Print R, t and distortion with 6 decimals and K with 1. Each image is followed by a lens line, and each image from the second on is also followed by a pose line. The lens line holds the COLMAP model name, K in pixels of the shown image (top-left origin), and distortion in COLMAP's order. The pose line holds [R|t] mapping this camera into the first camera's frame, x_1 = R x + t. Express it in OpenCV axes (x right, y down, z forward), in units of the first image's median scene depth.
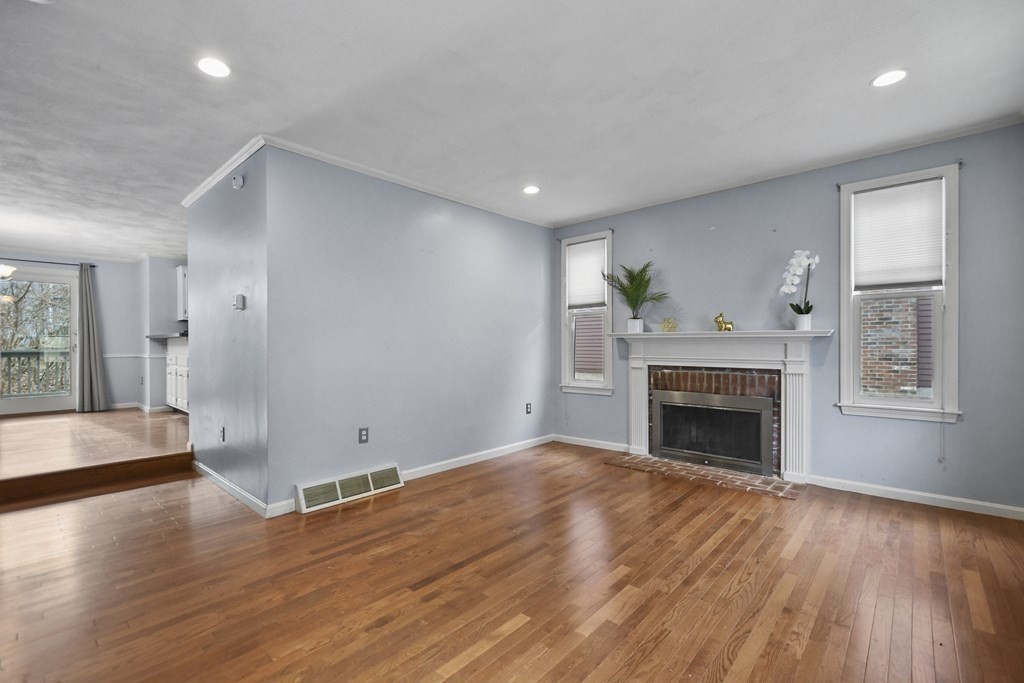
lens RADIAL K [[451.7, 0, 508.7], [0, 451.7, 346.0], [0, 0, 1]] dist [-0.009817, -0.000224]
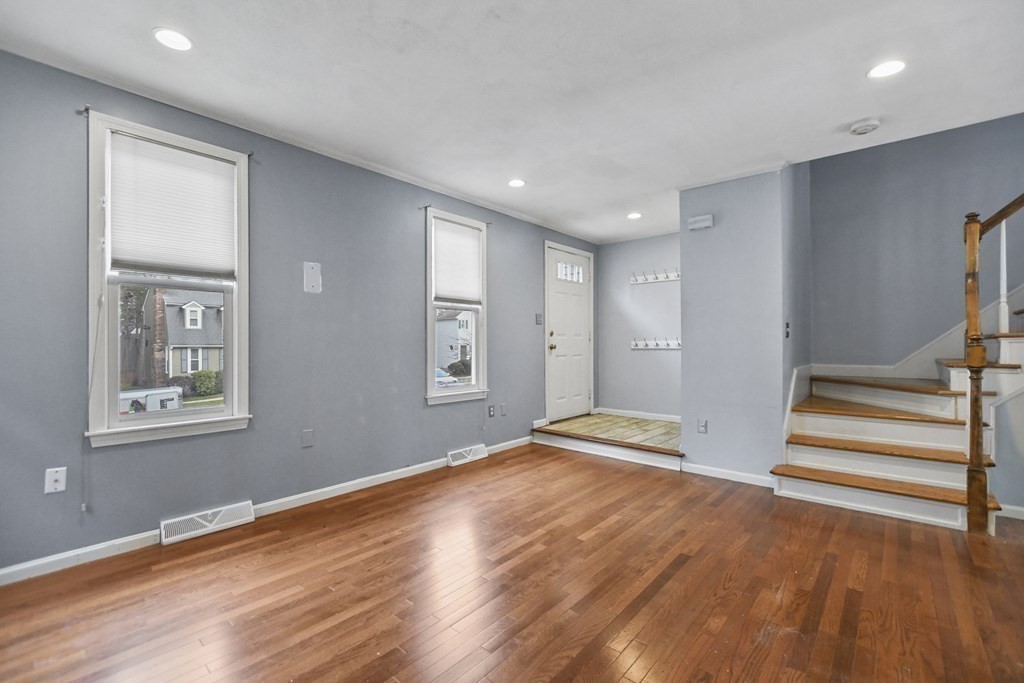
lens RADIAL K [[446.3, 0, 506.3], [0, 446.3, 343.1], [0, 0, 1]] dist [-0.010167, 0.000215]
pose [[-0.999893, 0.009898, -0.010807, 0.131487], [0.009906, 0.999951, -0.000639, -0.001178], [0.010800, -0.000746, -0.999941, 1.131141]]
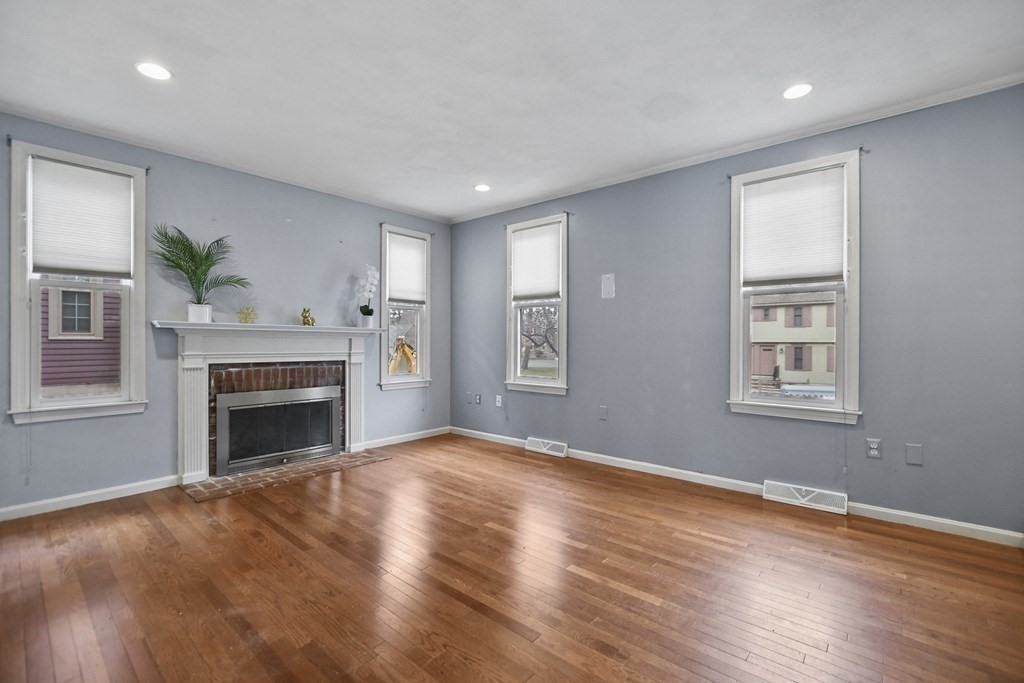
lens RADIAL K [[445.8, 0, 505.2], [0, 445.8, 341.1], [0, 0, 1]] dist [-0.012068, -0.000142]
pose [[-0.015130, 0.005227, 0.999872, -0.540291], [-0.001493, 0.999985, -0.005250, 0.006605], [-0.999884, -0.001572, -0.015122, 0.566702]]
